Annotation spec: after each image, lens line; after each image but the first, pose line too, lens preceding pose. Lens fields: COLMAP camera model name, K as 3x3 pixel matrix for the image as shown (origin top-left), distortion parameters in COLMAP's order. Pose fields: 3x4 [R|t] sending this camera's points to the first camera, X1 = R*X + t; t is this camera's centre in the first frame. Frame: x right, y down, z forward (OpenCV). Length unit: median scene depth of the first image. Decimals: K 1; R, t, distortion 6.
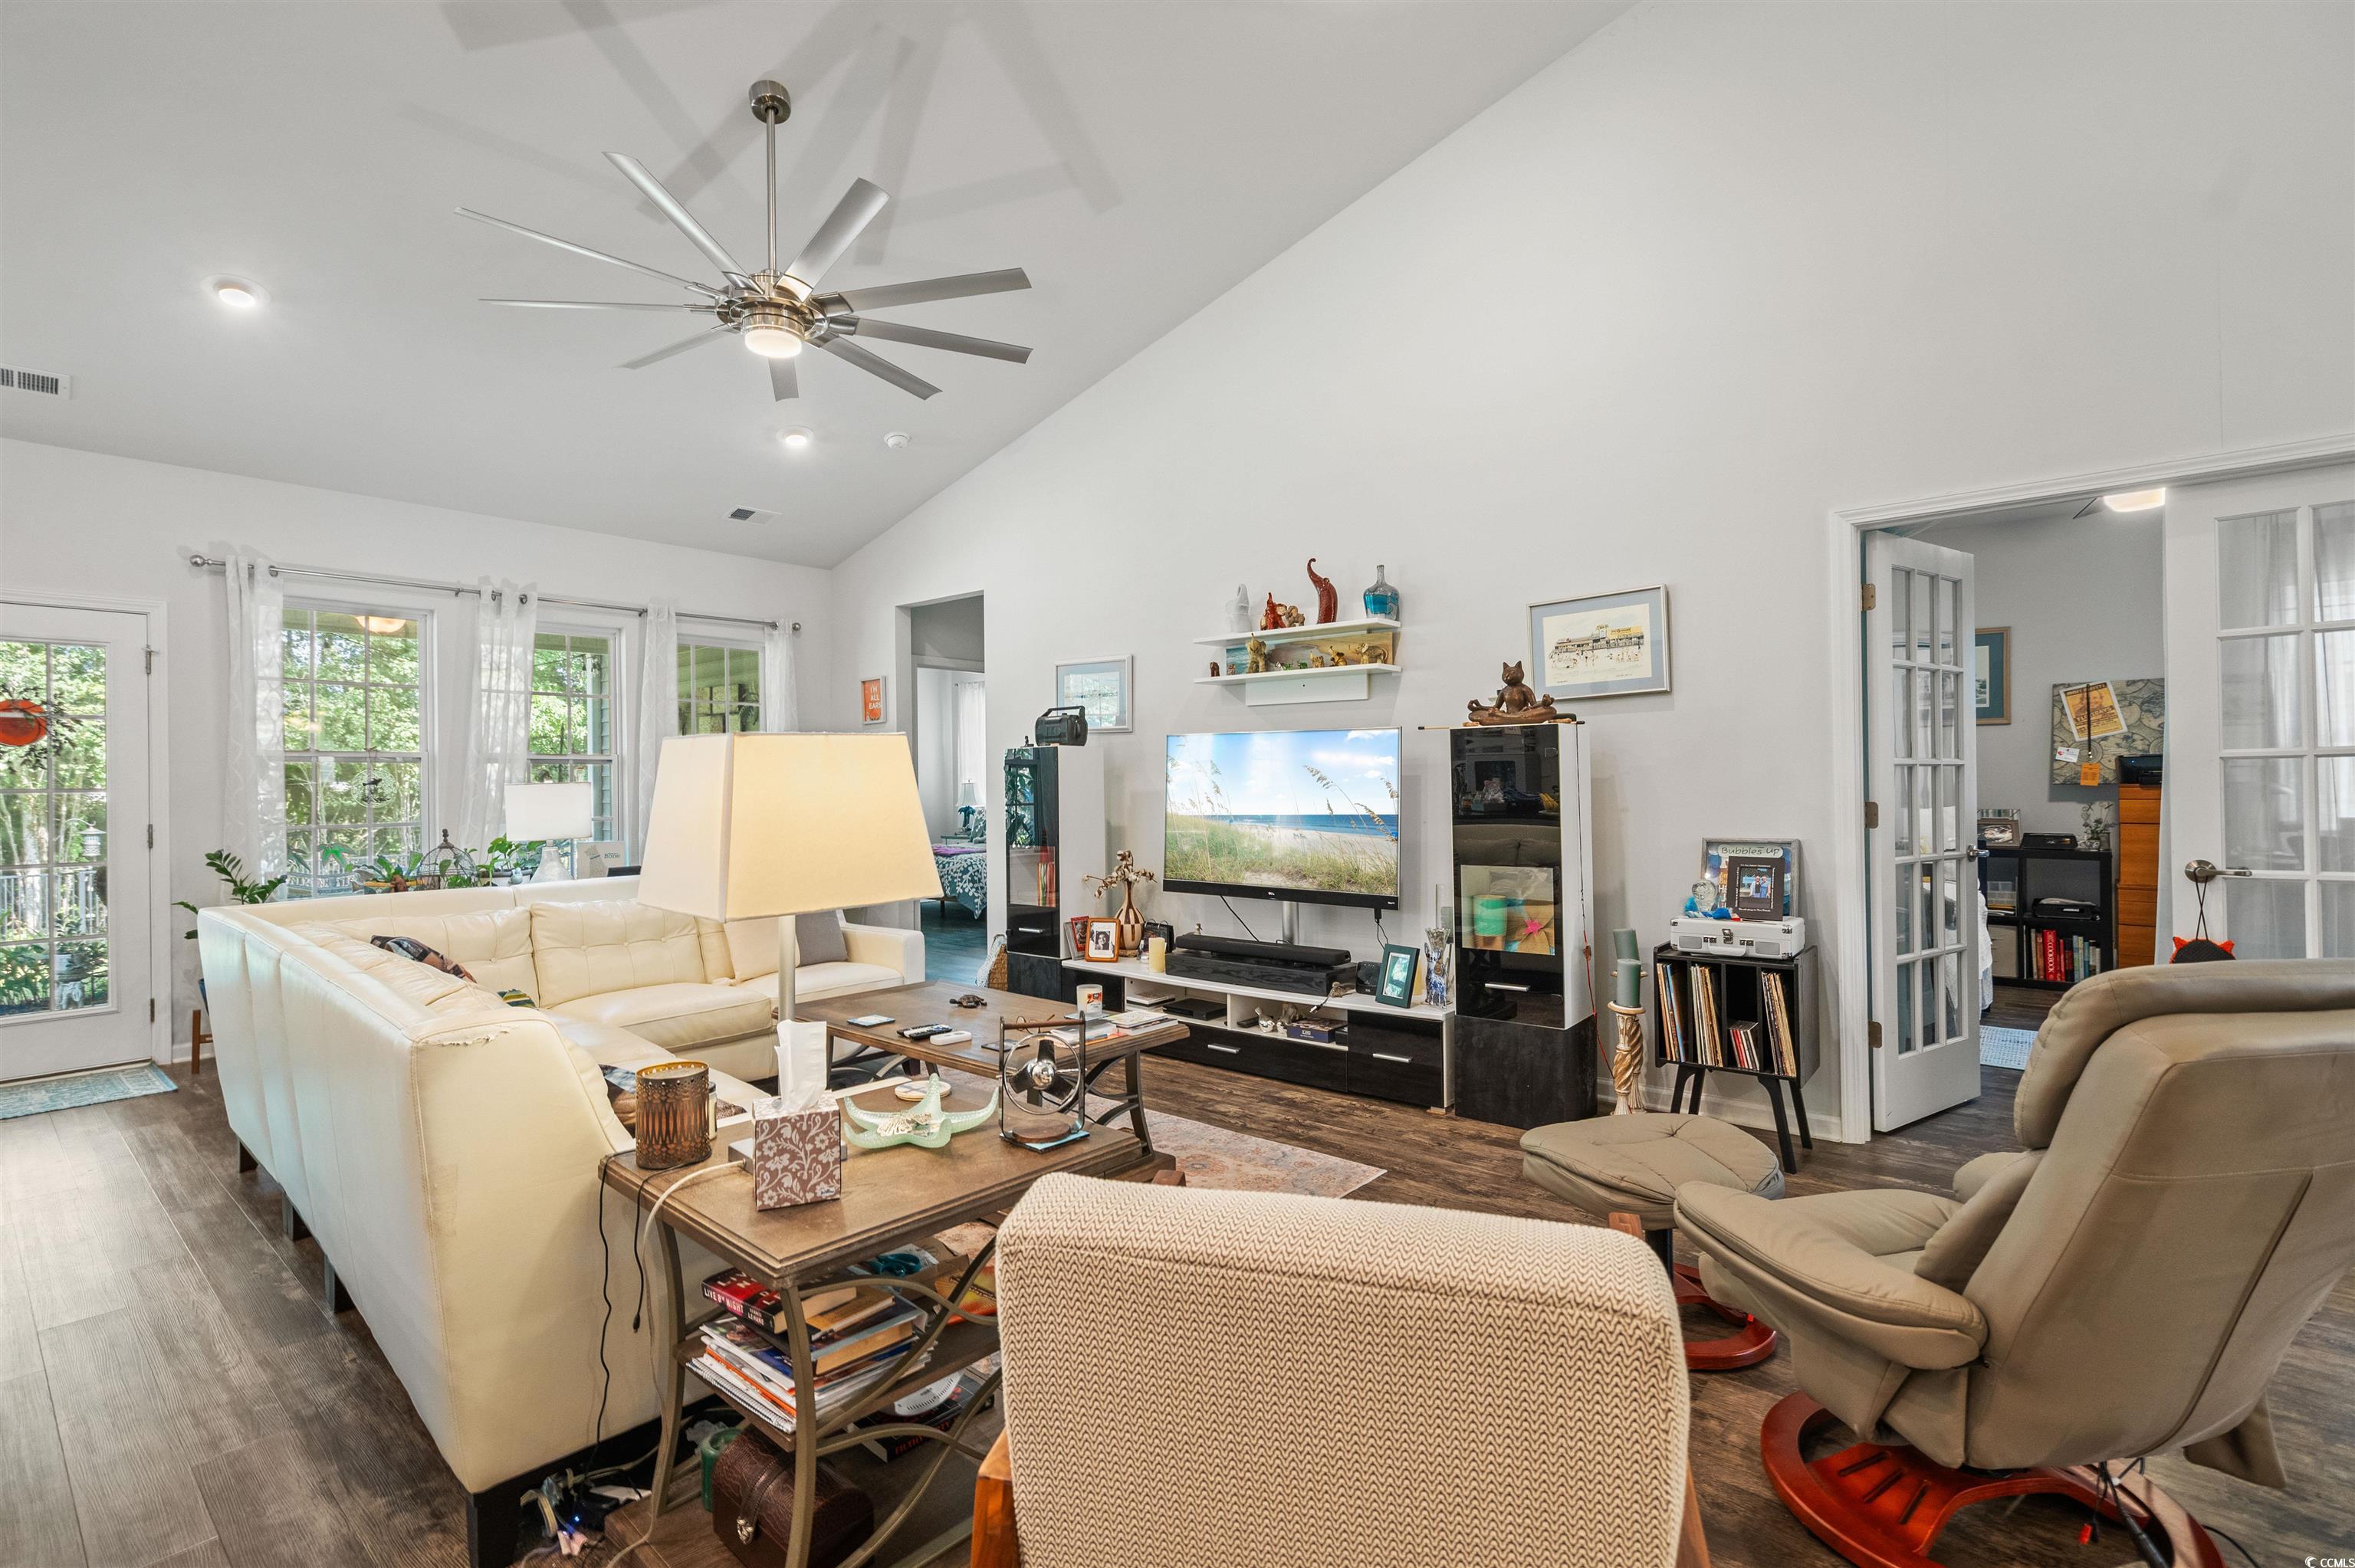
lens RADIAL K [[1065.8, 0, 1177.5], [0, 1065.8, 784.0], [0, 0, 1]] dist [-0.022952, 0.000086]
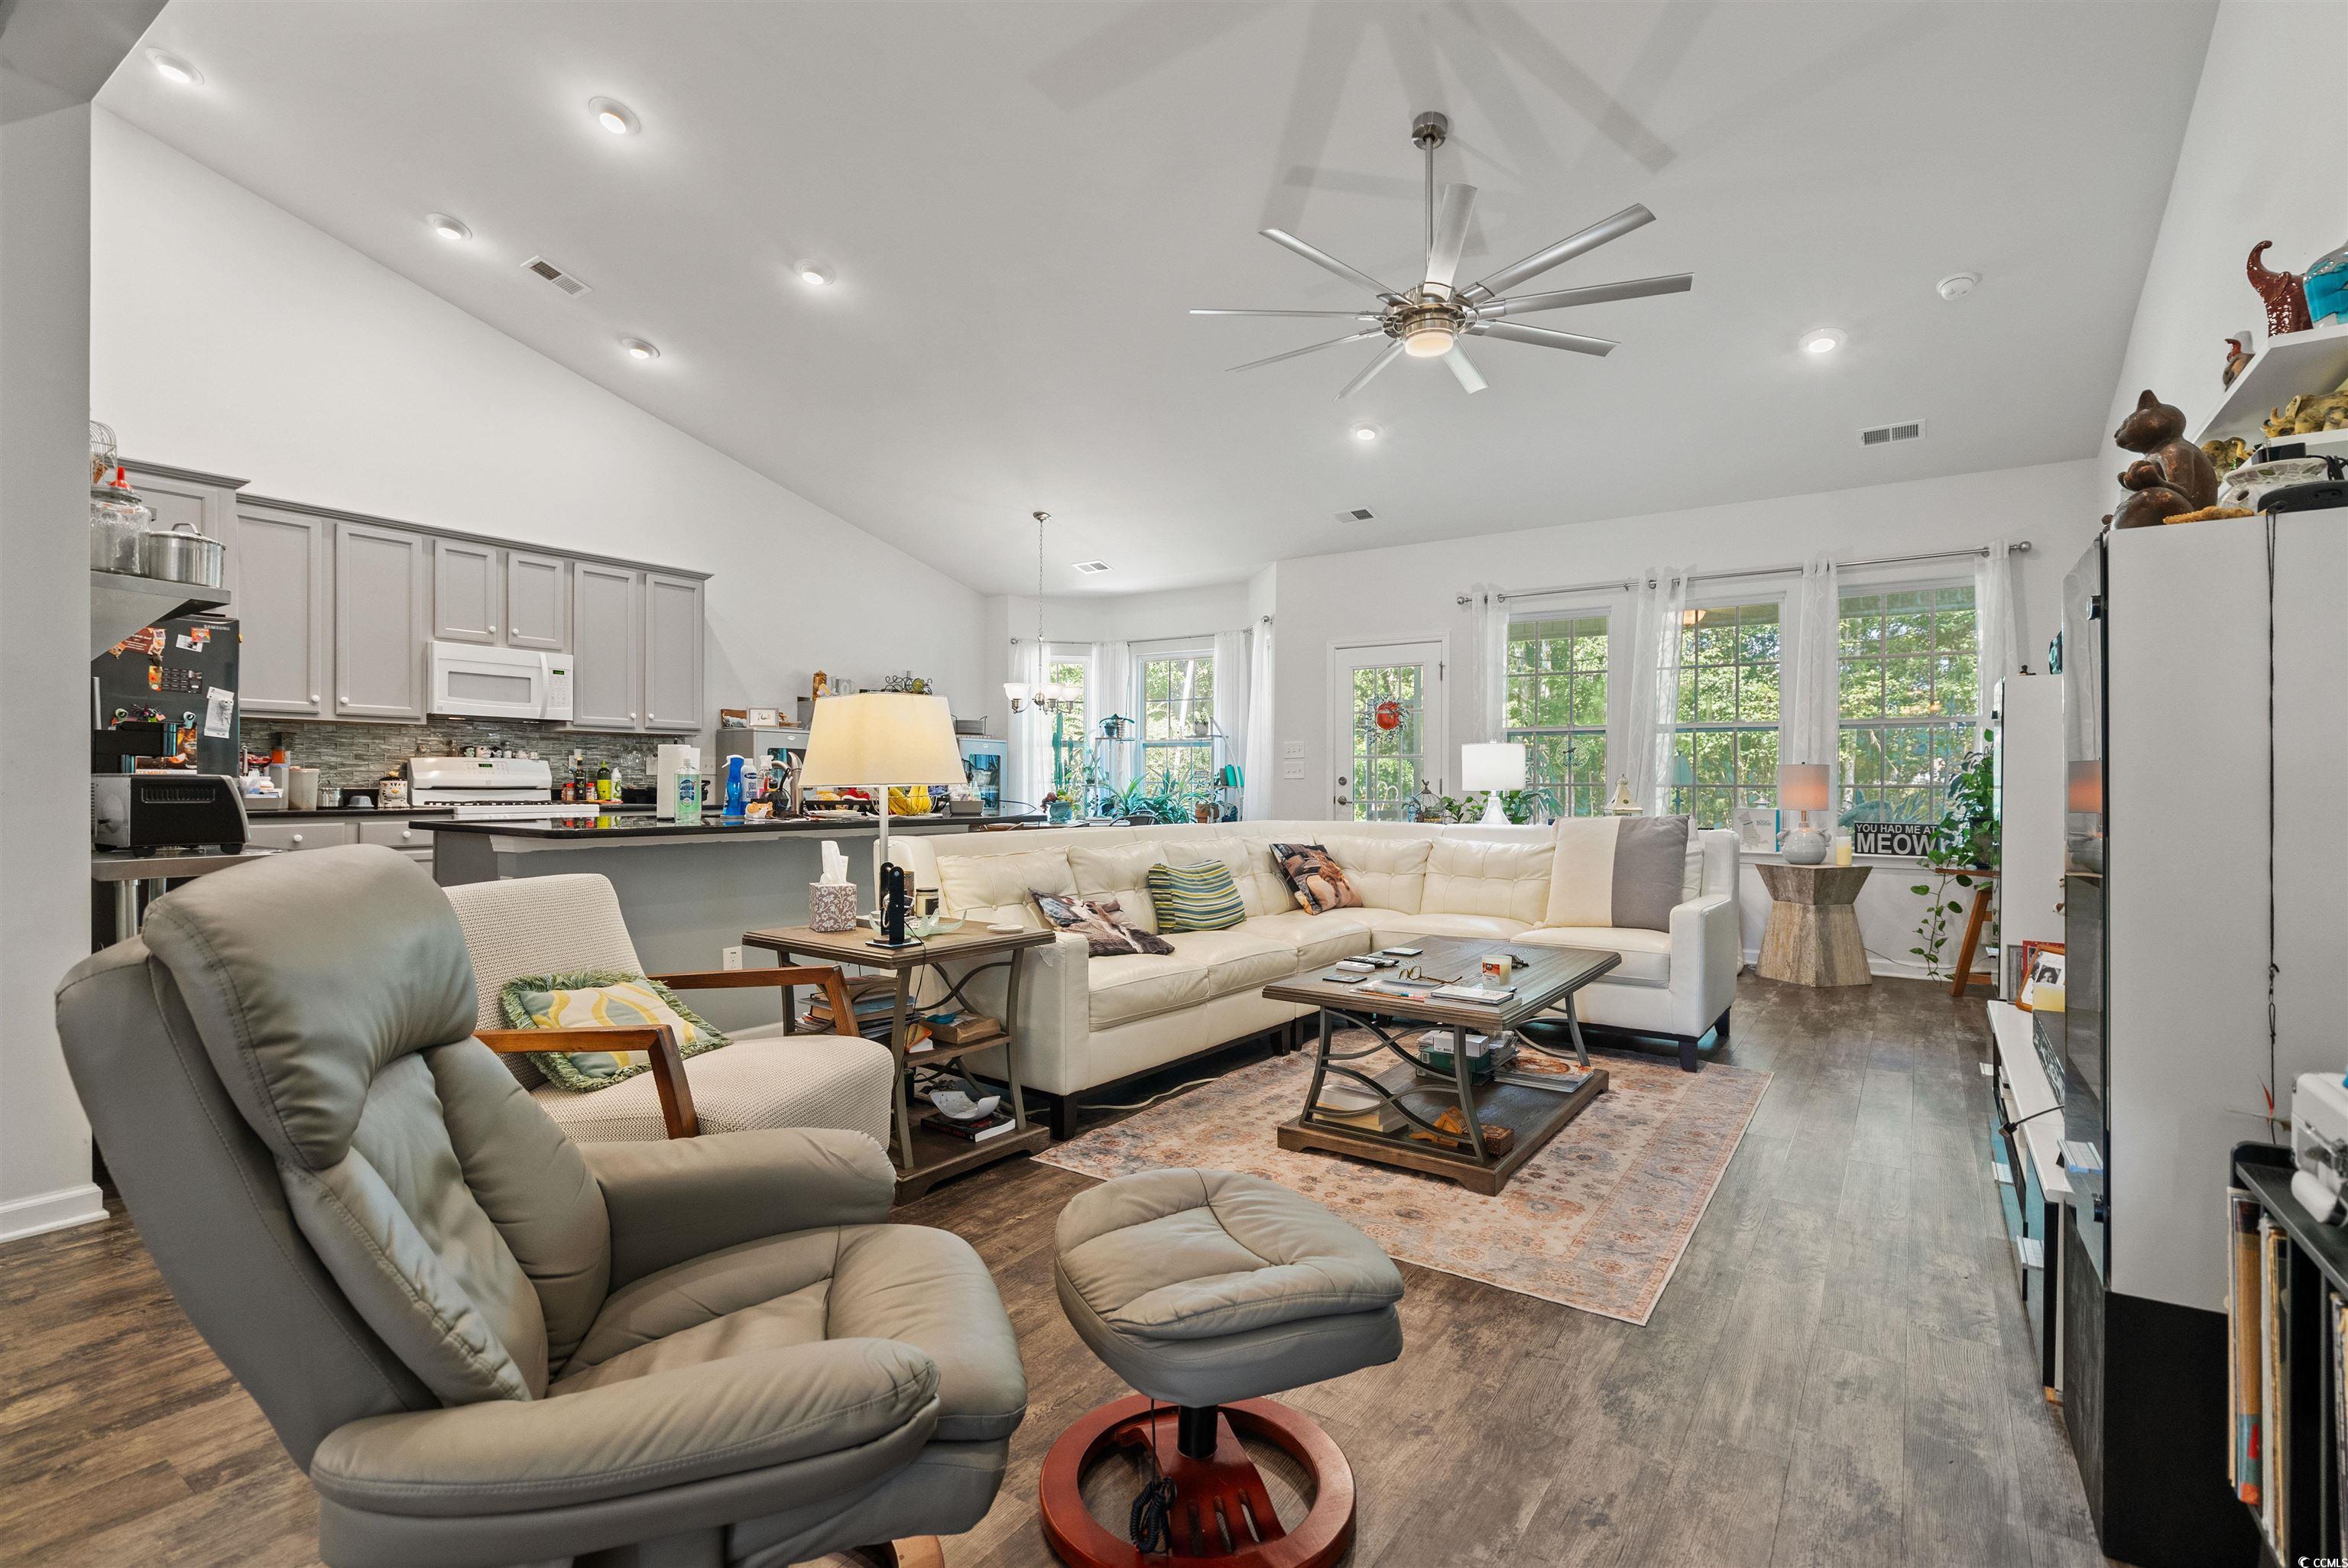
lens RADIAL K [[1091.0, 0, 1168.6], [0, 1091.0, 780.4], [0, 0, 1]] dist [-0.001941, -0.000356]
pose [[0.098455, 0.010347, -0.995088, 0.560494], [-0.006827, 0.999929, 0.009722, 0.027595], [0.995118, 0.005836, 0.098518, 0.456773]]
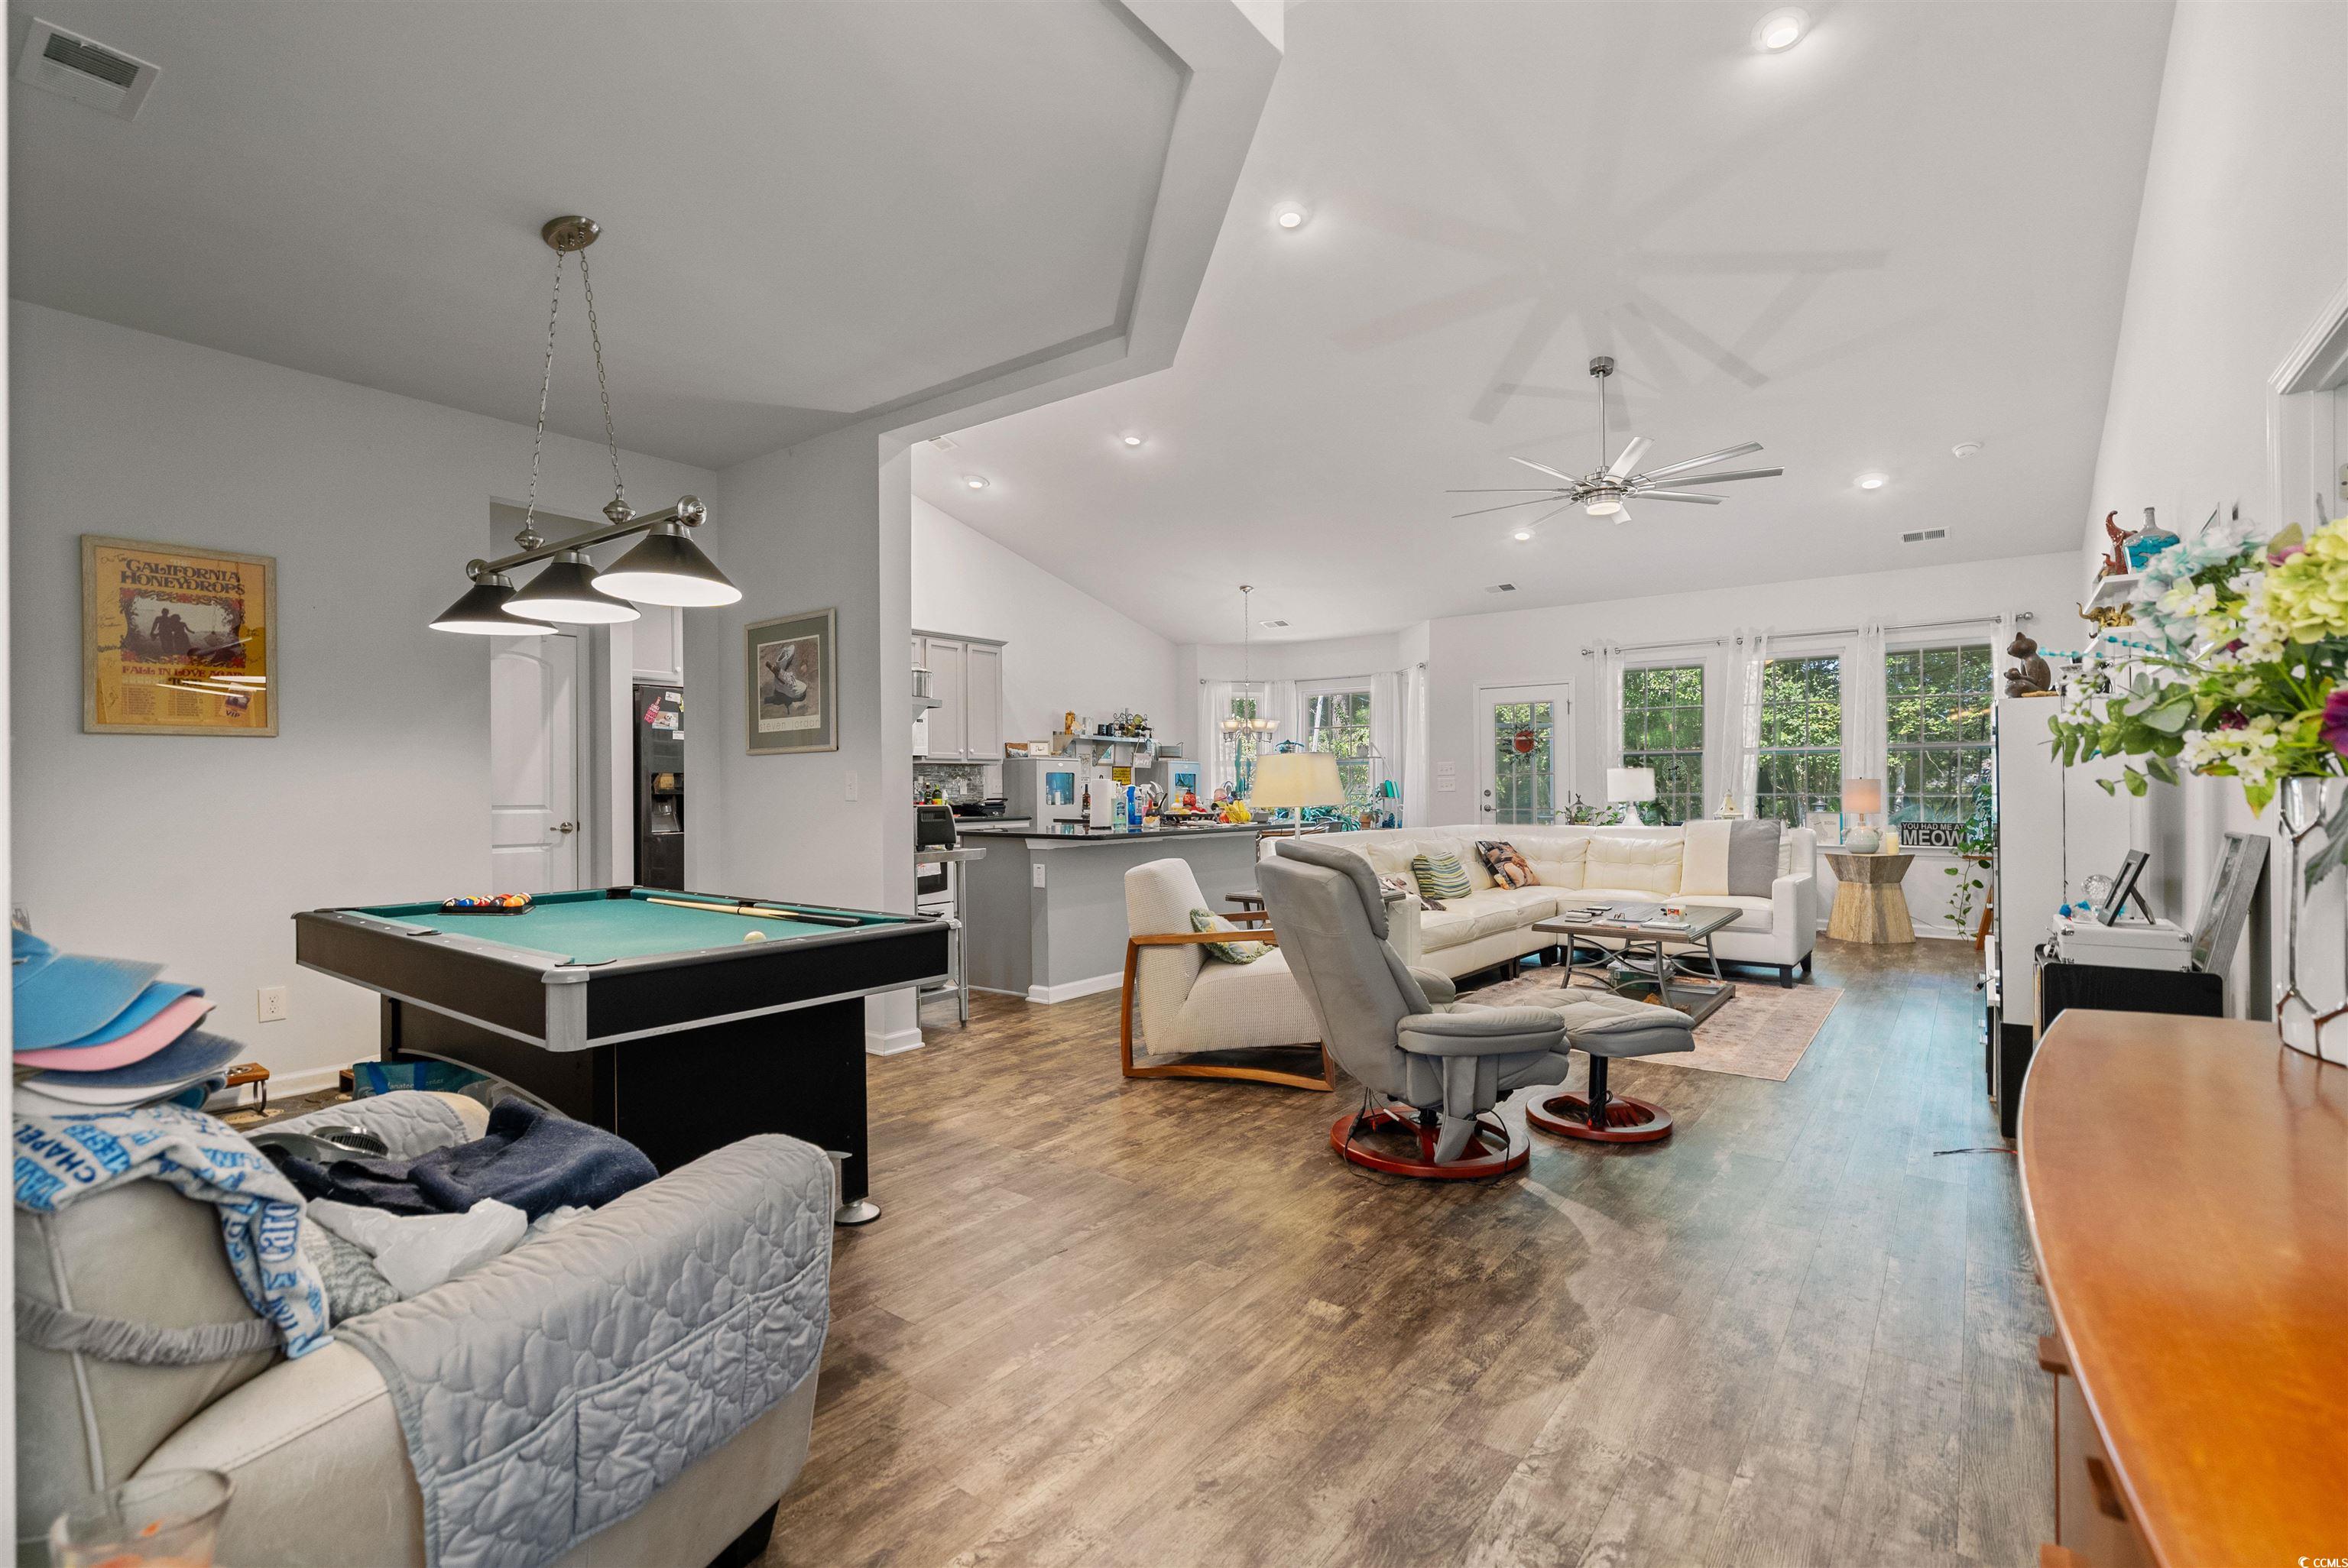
lens RADIAL K [[1069.4, 0, 1171.4], [0, 1069.4, 780.6], [0, 0, 1]] dist [0.001276, 0.000267]
pose [[0.055696, 0.004879, -0.998436, 0.969867], [0.004719, 0.999976, 0.005149, 0.005346], [0.998437, -0.004998, 0.055671, 0.155707]]
